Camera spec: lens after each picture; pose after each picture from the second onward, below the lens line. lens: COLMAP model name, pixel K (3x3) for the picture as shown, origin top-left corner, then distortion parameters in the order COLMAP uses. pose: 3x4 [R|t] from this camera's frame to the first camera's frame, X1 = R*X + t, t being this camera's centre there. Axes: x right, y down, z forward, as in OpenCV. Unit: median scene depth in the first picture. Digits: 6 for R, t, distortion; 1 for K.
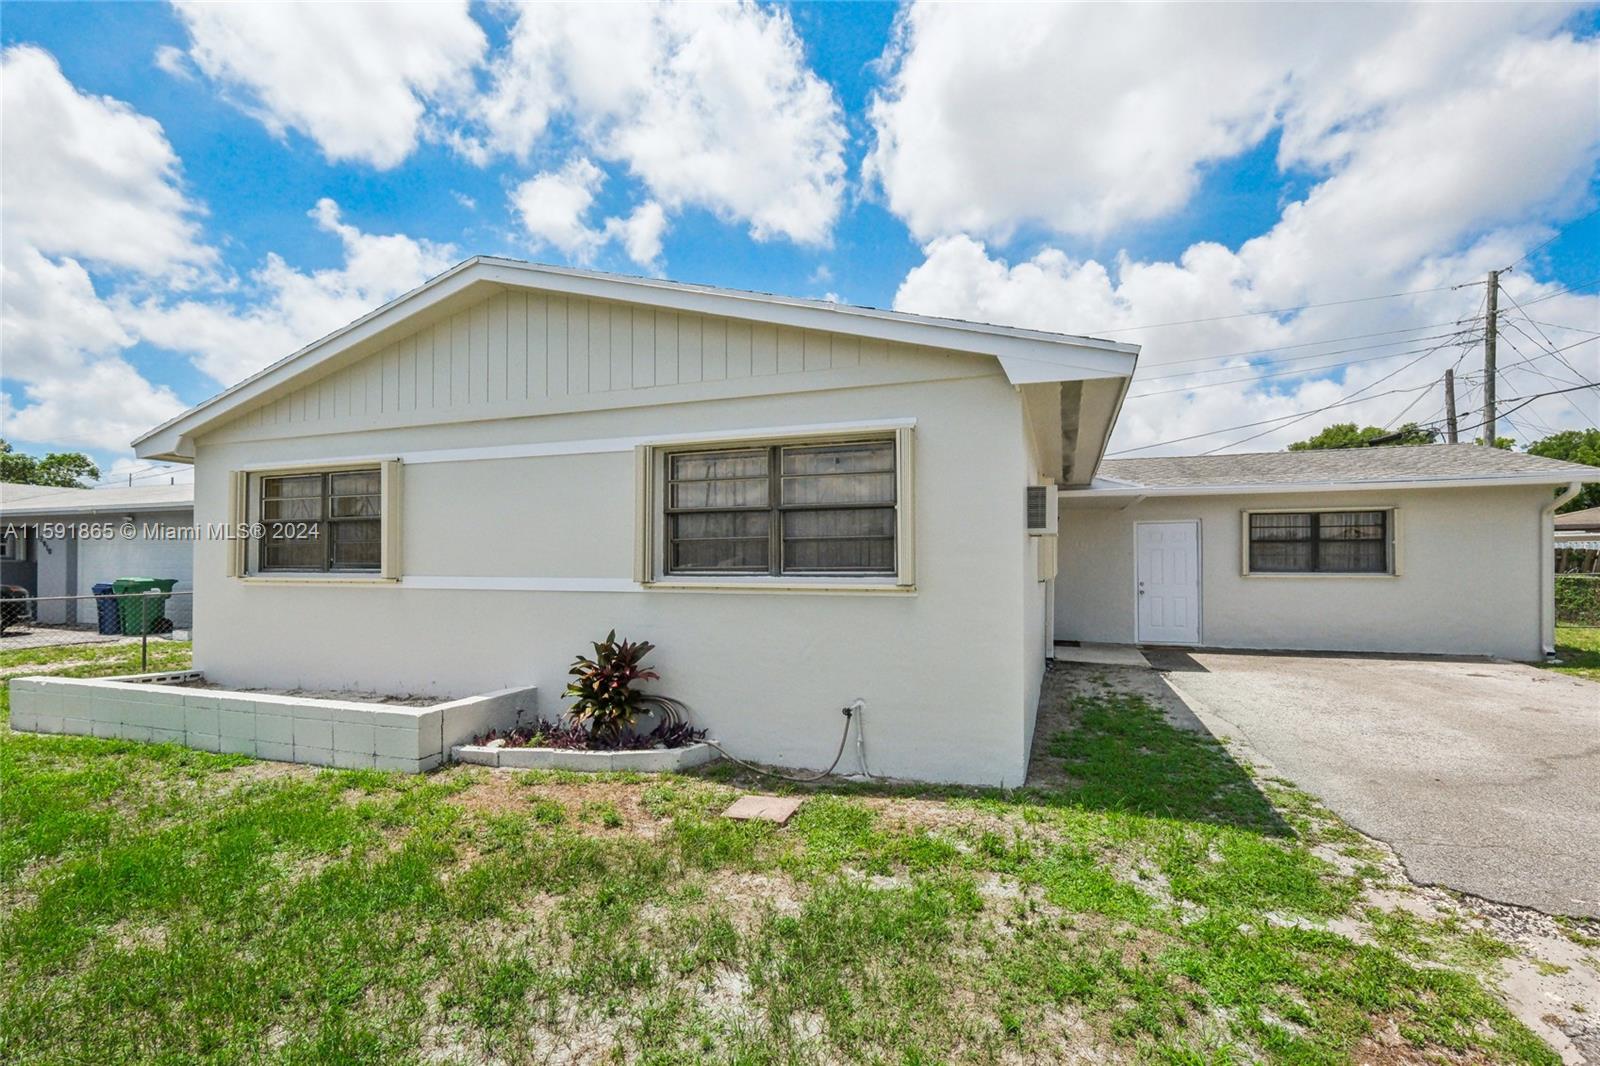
lens RADIAL K [[705.6, 0, 800.8], [0, 705.6, 544.2], [0, 0, 1]] dist [-0.003873, -0.000778]
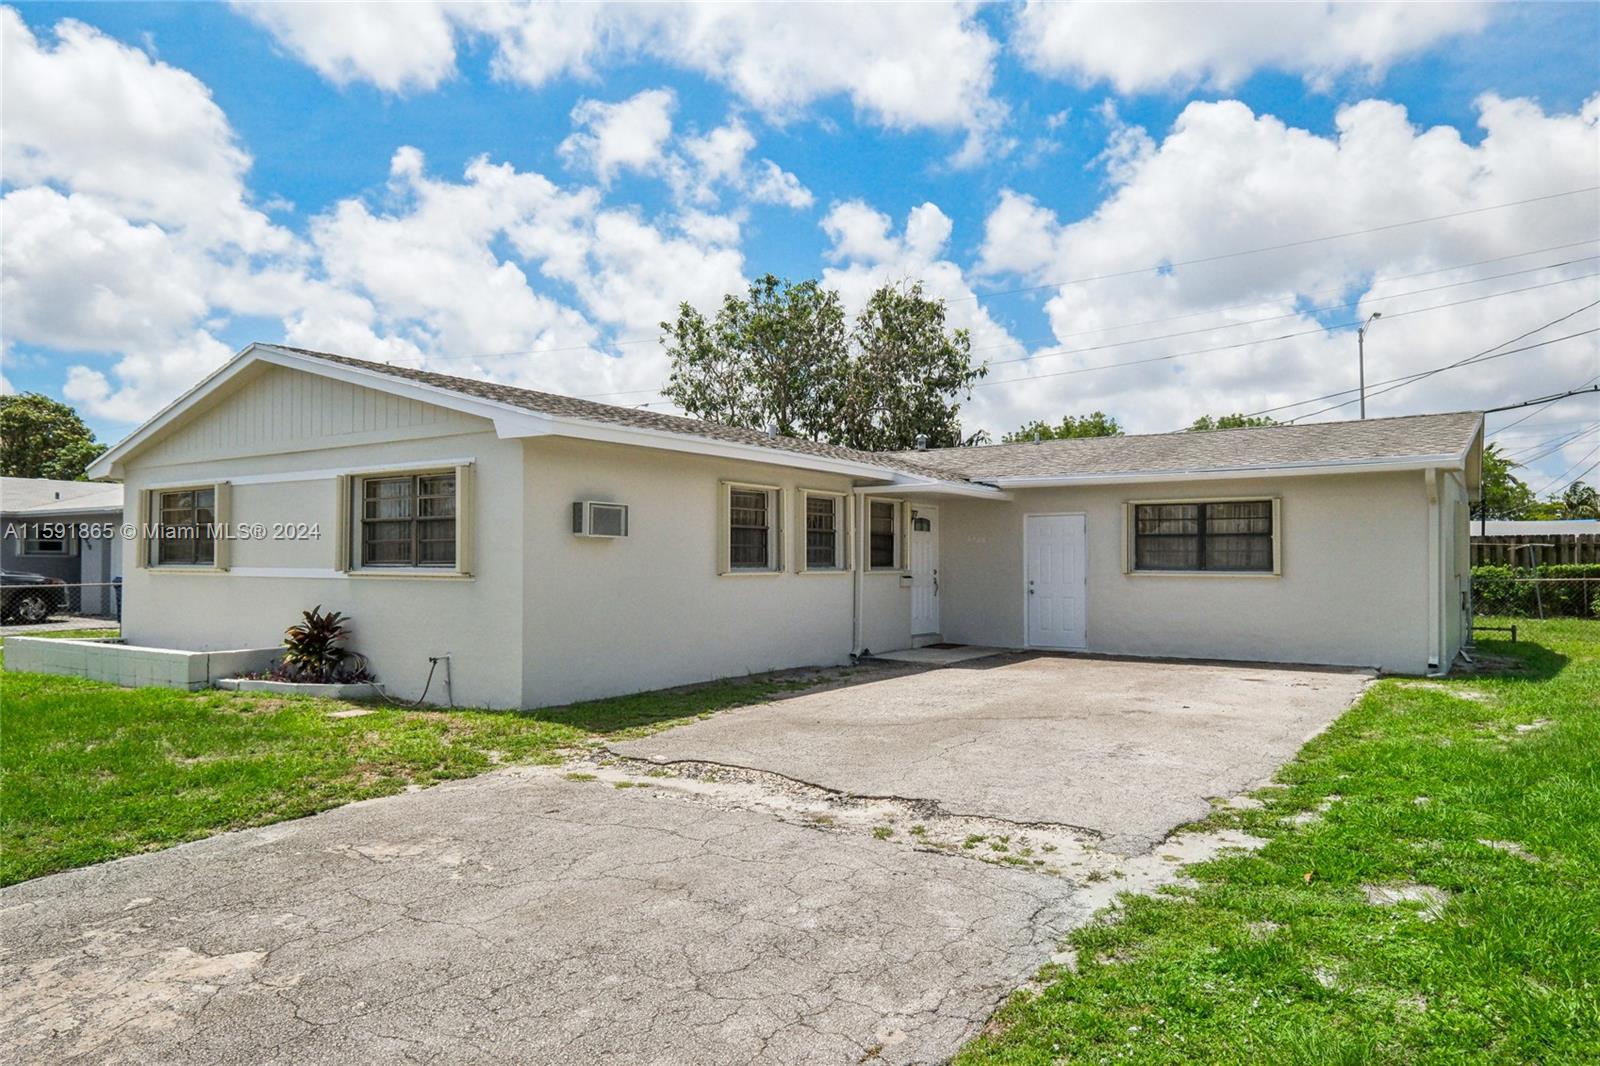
lens RADIAL K [[992.1, 0, 800.8], [0, 992.1, 528.5], [0, 0, 1]] dist [0.027589, 0.001816]
pose [[0.969122, -0.005363, -0.246525, 0.884106], [0.004103, 0.999976, -0.005627, -0.013406], [0.246550, 0.004442, 0.969120, -0.549846]]
